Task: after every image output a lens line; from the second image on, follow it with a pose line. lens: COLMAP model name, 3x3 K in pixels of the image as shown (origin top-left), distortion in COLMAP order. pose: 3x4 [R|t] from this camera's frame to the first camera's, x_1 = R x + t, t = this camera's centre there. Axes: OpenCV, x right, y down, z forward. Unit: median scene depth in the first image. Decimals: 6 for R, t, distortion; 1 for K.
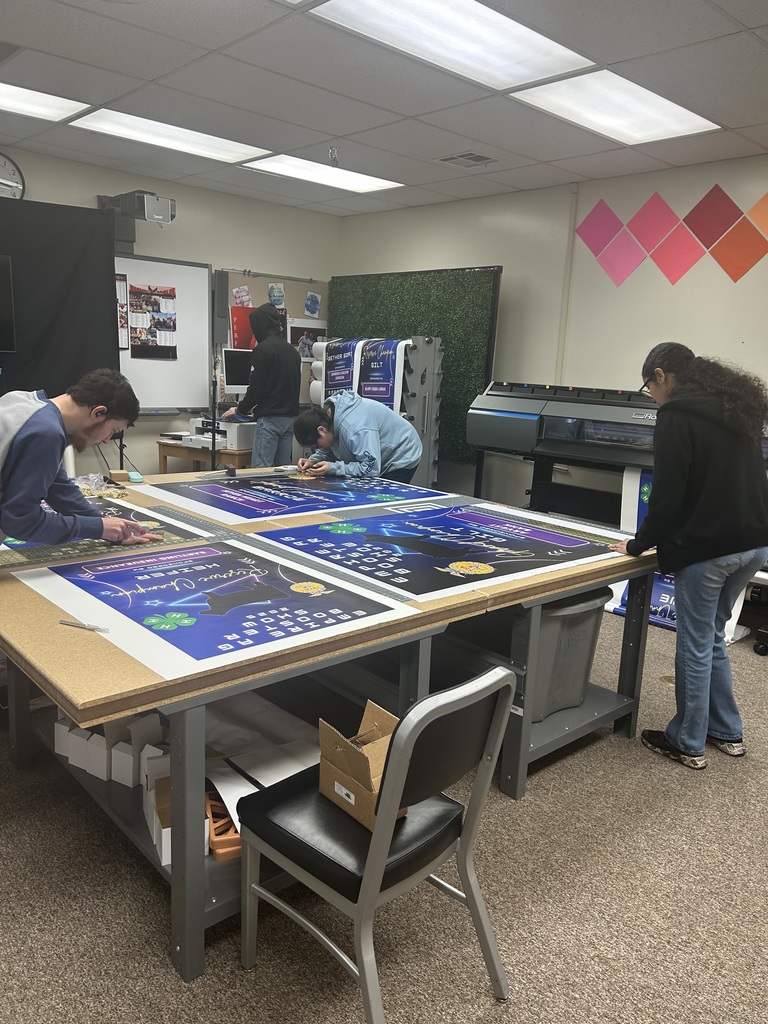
lens RADIAL K [[781.2, 0, 369.8], [0, 781.2, 503.6], [0, 0, 1]] dist [0.105721, -0.013669]
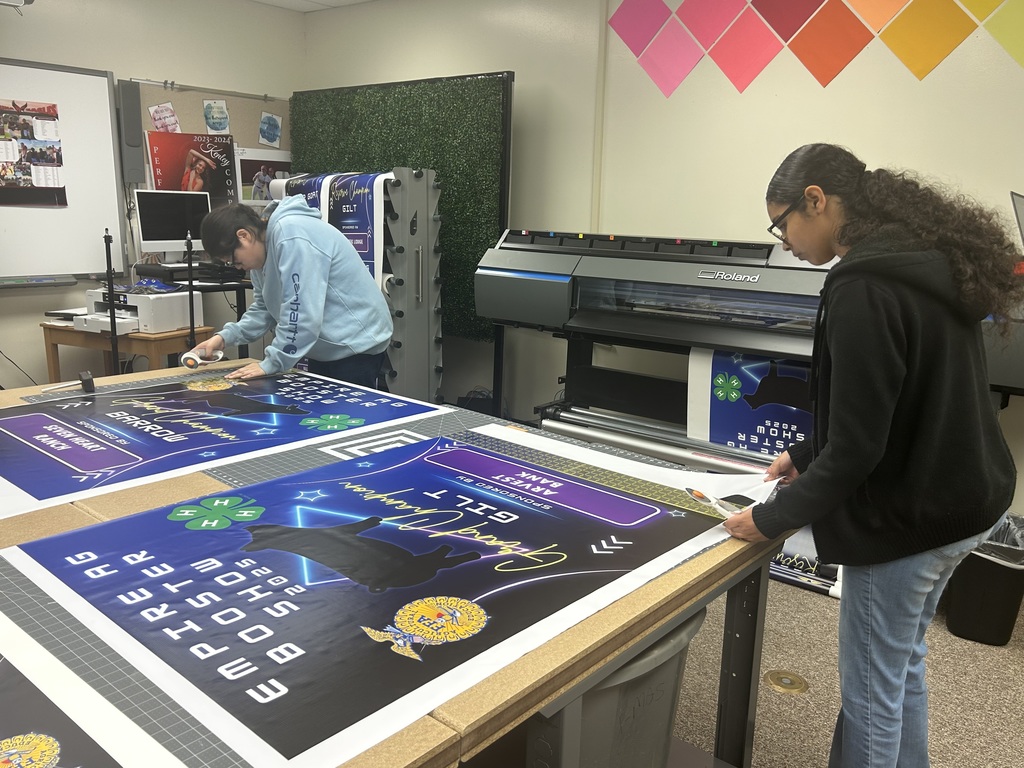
lens RADIAL K [[850.7, 0, 515.4], [0, 850.7, 379.4], [0, 0, 1]] dist [0.056075, -0.045066]
pose [[0.989856, -0.045386, 0.134629, 0.052386], [0.042425, 0.998792, 0.024787, -0.037044], [-0.135591, -0.018824, 0.990586, 0.221558]]
